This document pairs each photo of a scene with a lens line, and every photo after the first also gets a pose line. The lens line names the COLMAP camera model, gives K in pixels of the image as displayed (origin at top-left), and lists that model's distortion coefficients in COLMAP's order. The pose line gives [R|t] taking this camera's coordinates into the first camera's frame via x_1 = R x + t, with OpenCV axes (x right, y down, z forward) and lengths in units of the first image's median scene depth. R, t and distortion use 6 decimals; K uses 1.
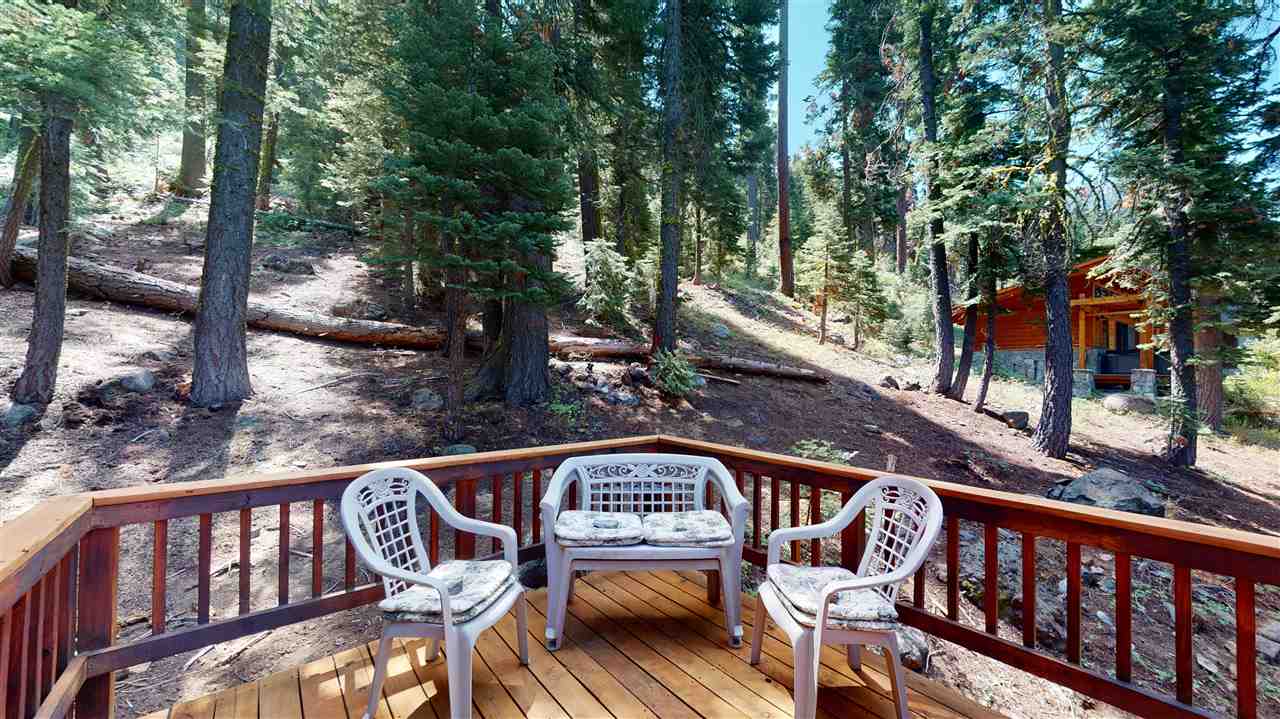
lens RADIAL K [[529.7, 0, 640.0], [0, 529.7, 359.5], [0, 0, 1]] dist [0.001039, 0.000050]
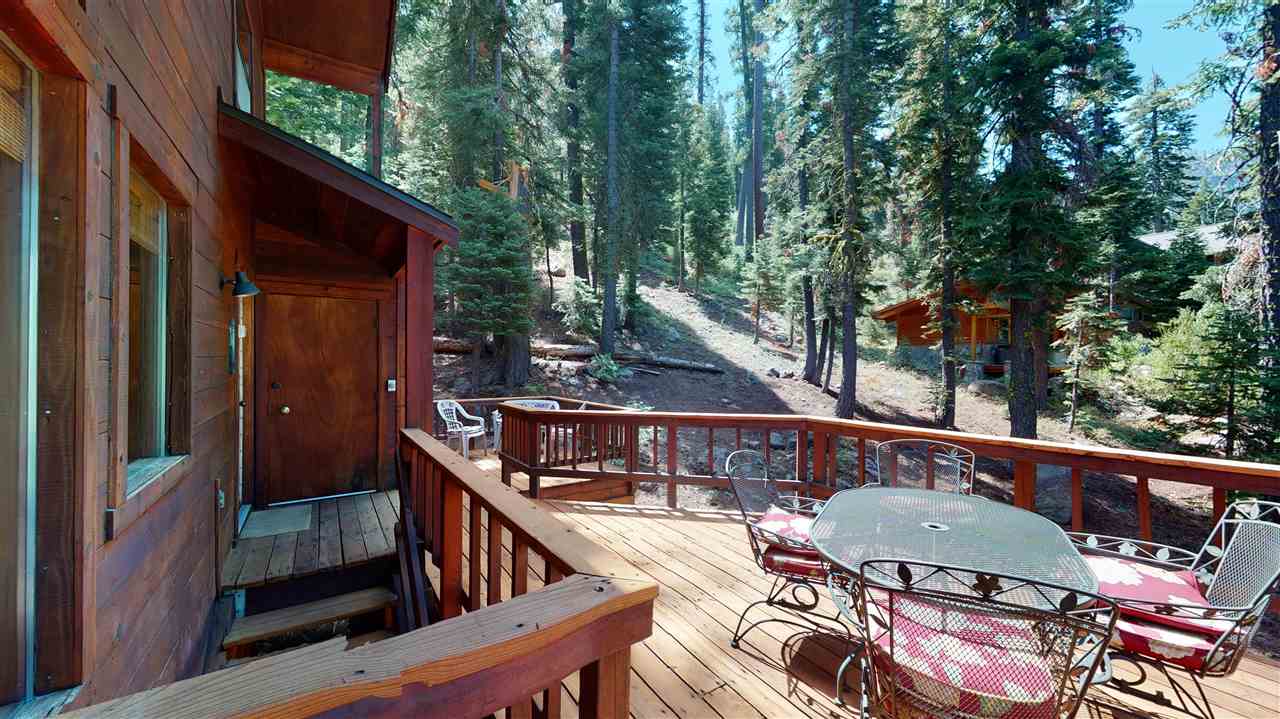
lens RADIAL K [[529.7, 0, 640.0], [0, 529.7, 359.5], [0, 0, 1]] dist [0.001039, 0.000050]
pose [[0.997555, -0.004865, -0.069716, 0.243801], [0.006390, 0.999745, 0.021669, -0.031754], [0.069593, -0.022062, 0.997332, -0.563287]]
